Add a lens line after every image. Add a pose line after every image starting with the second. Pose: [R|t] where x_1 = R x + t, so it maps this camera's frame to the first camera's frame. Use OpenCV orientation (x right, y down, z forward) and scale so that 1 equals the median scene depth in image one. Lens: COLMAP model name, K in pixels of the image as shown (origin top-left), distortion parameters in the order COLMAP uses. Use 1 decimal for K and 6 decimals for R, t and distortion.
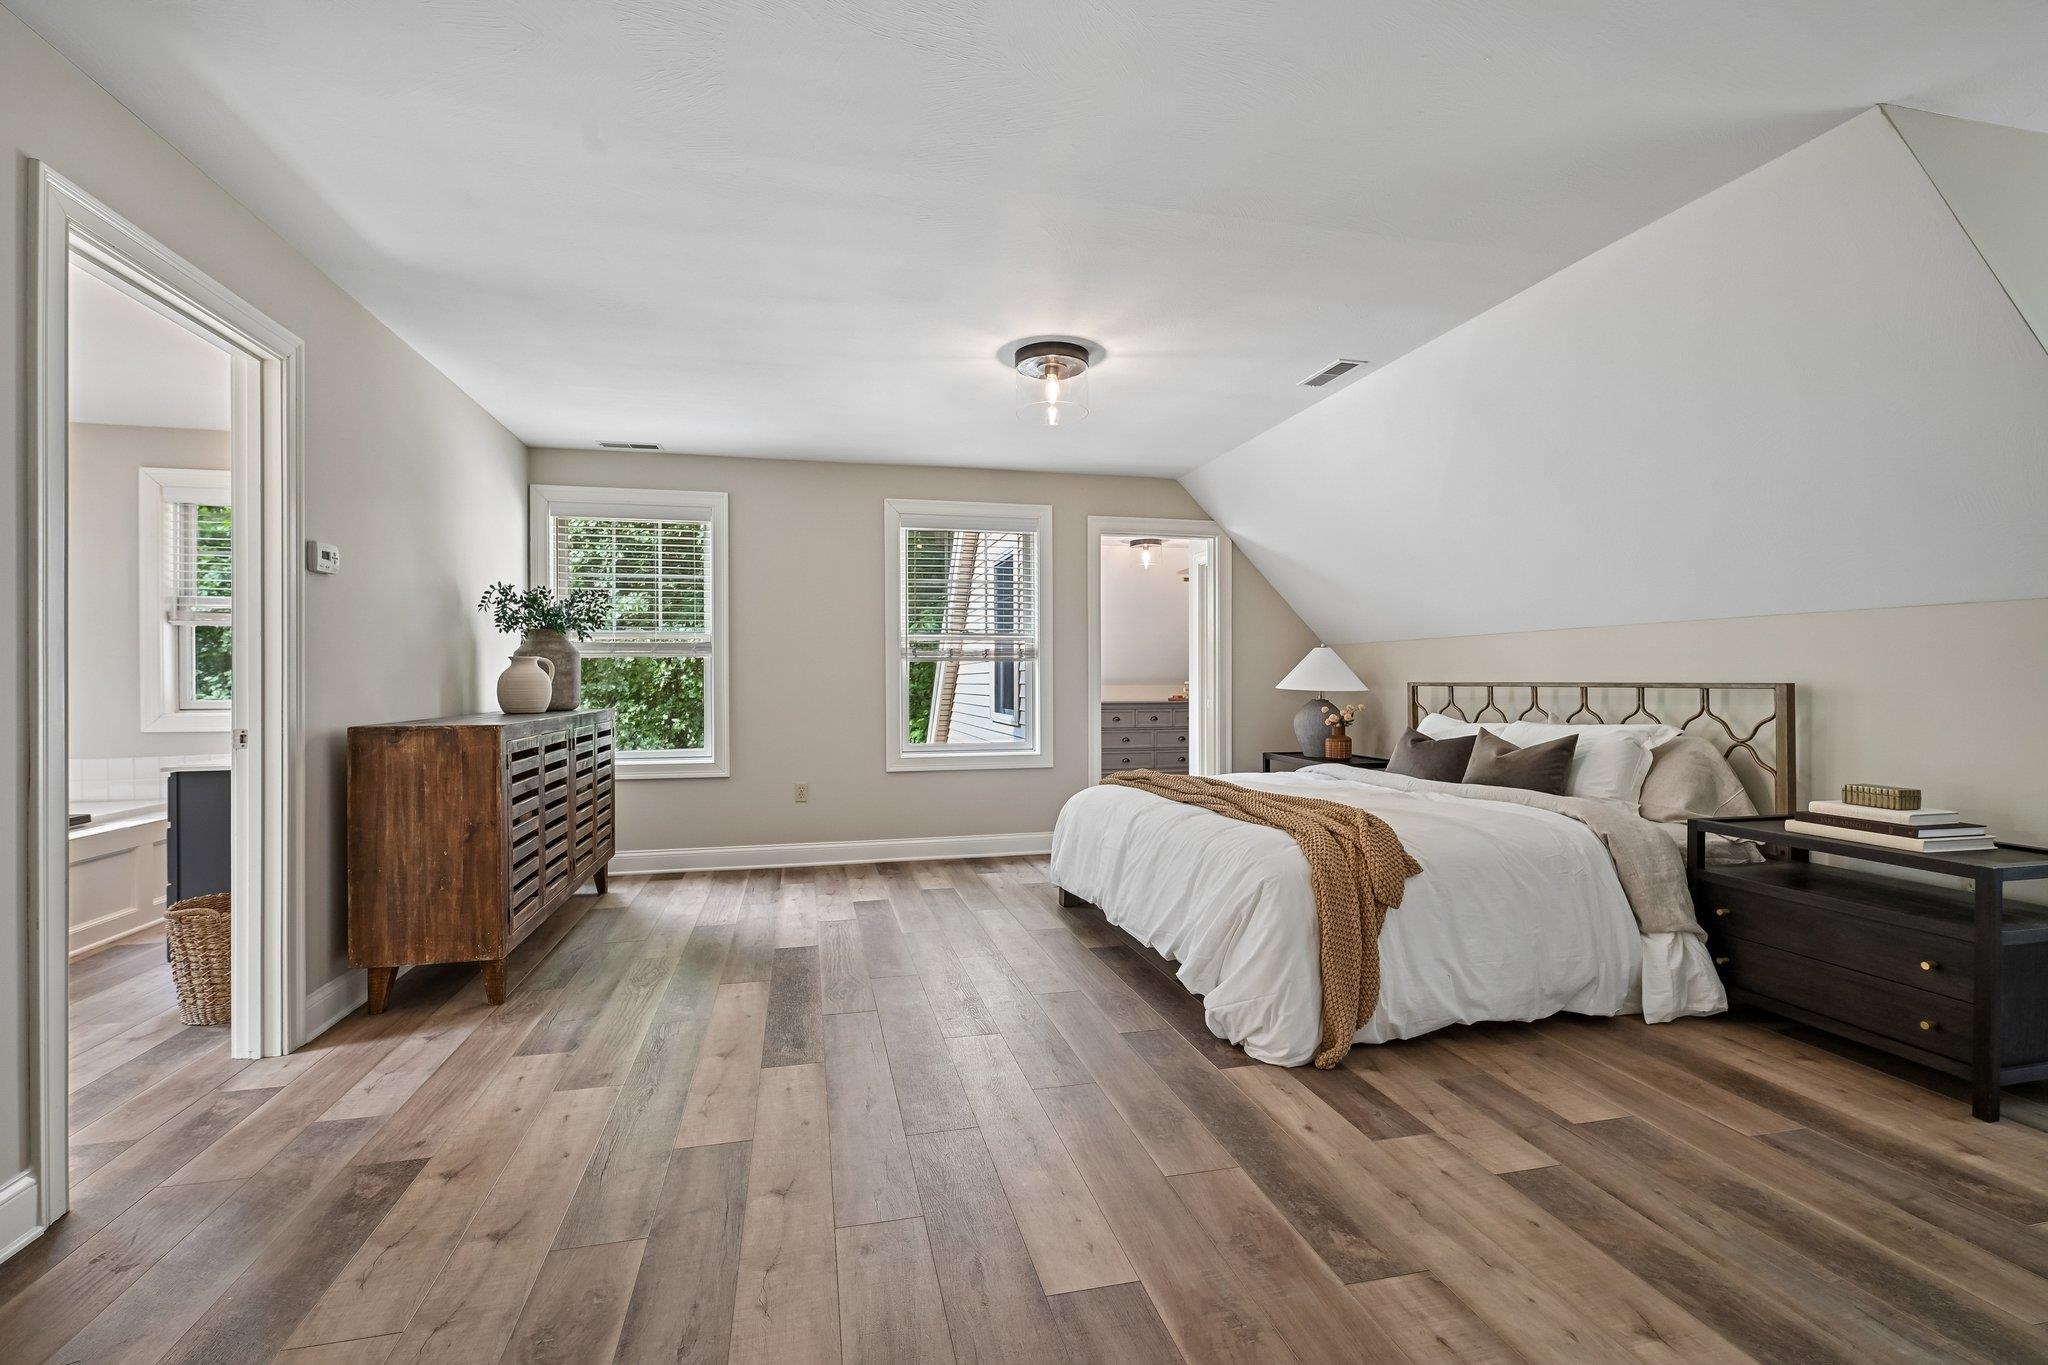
lens RADIAL K [[908.7, 0, 1025.0], [0, 908.7, 684.3], [0, 0, 1]] dist [0.001568, -0.000436]
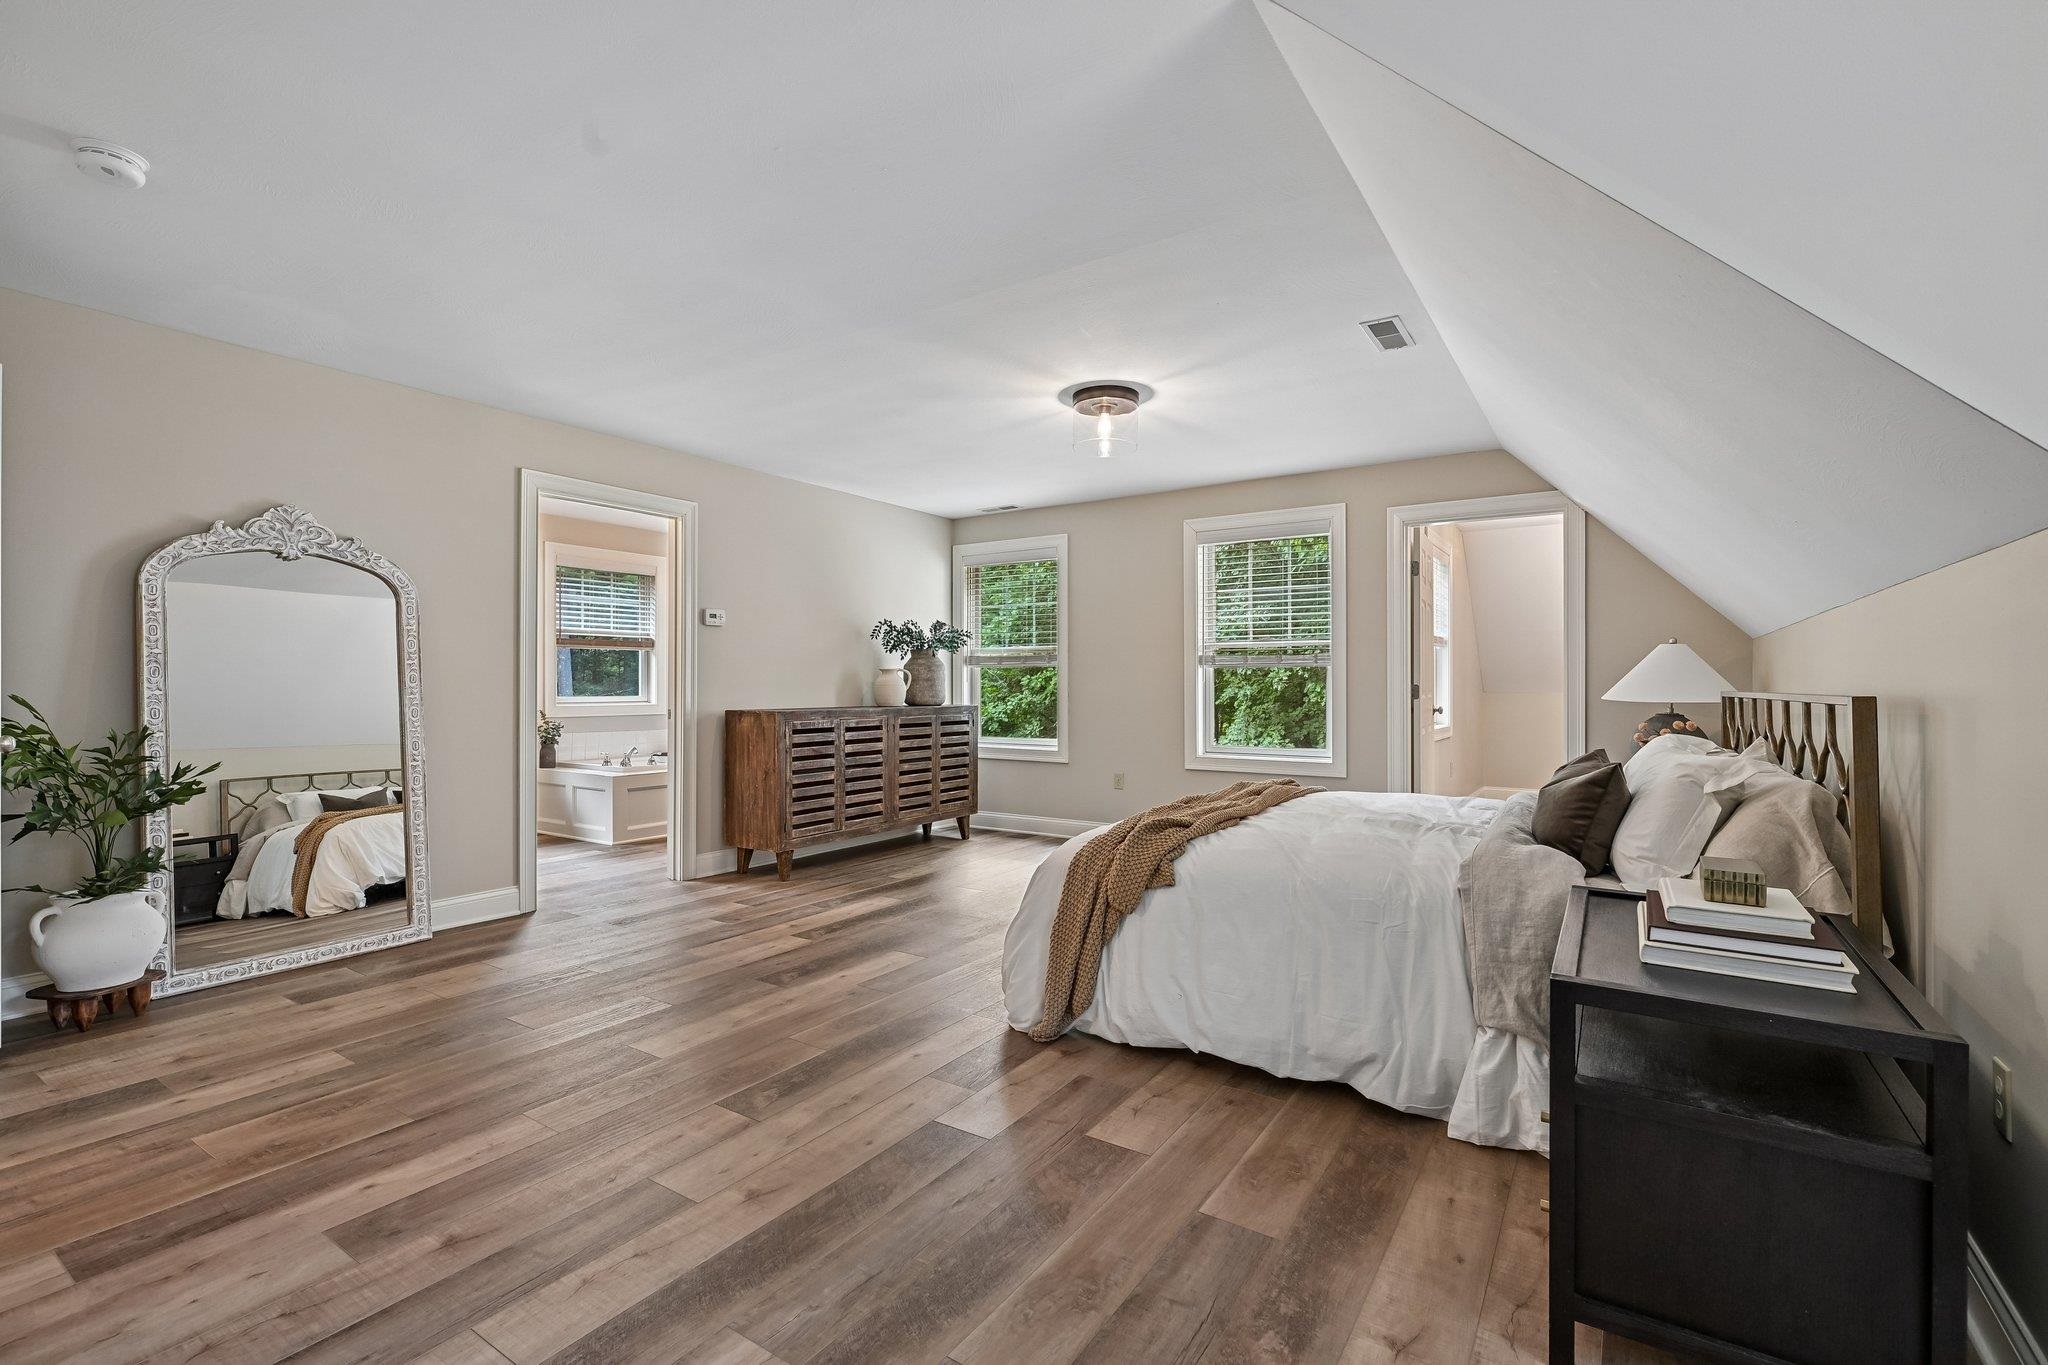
lens RADIAL K [[908.7, 0, 1026.3], [0, 908.7, 683.5], [0, 0, 1]] dist [0.001568, -0.000436]
pose [[0.681435, 0.002763, -0.731873, 0.992441], [-0.006112, 0.999979, -0.001915, -0.006181], [0.731853, 0.005778, 0.681438, 0.210080]]
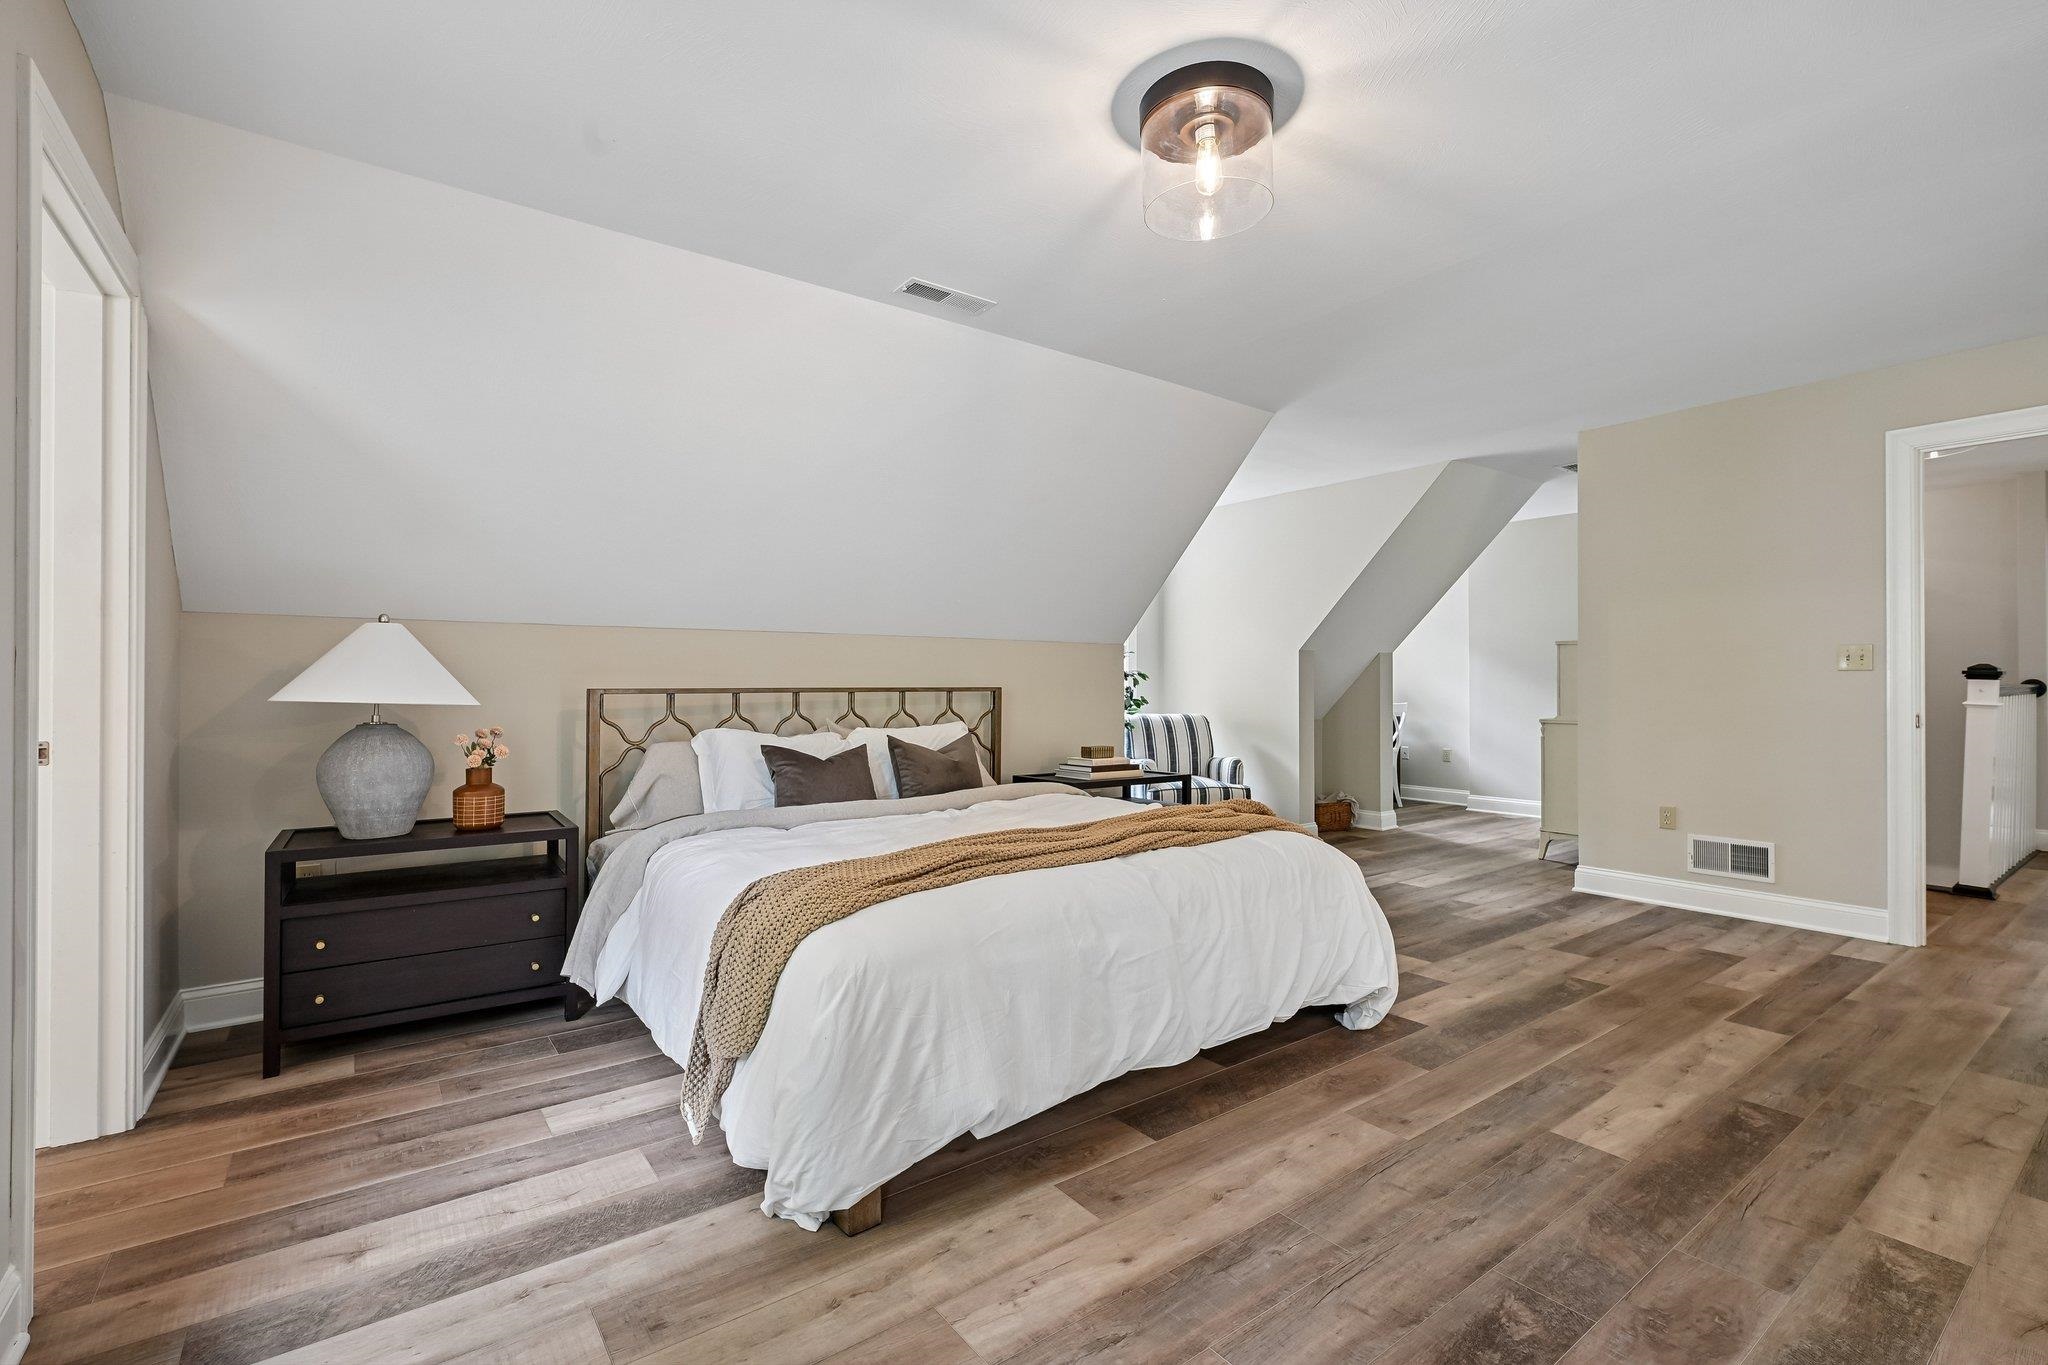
lens RADIAL K [[908.7, 0, 1021.5], [0, 908.7, 682.7], [0, 0, 1]] dist [0.001568, -0.000436]
pose [[-0.384615, 0.005332, 0.923062, -0.564729], [0.005766, 0.999978, -0.003374, -0.003859], [-0.923059, 0.004025, -0.384637, 1.677080]]
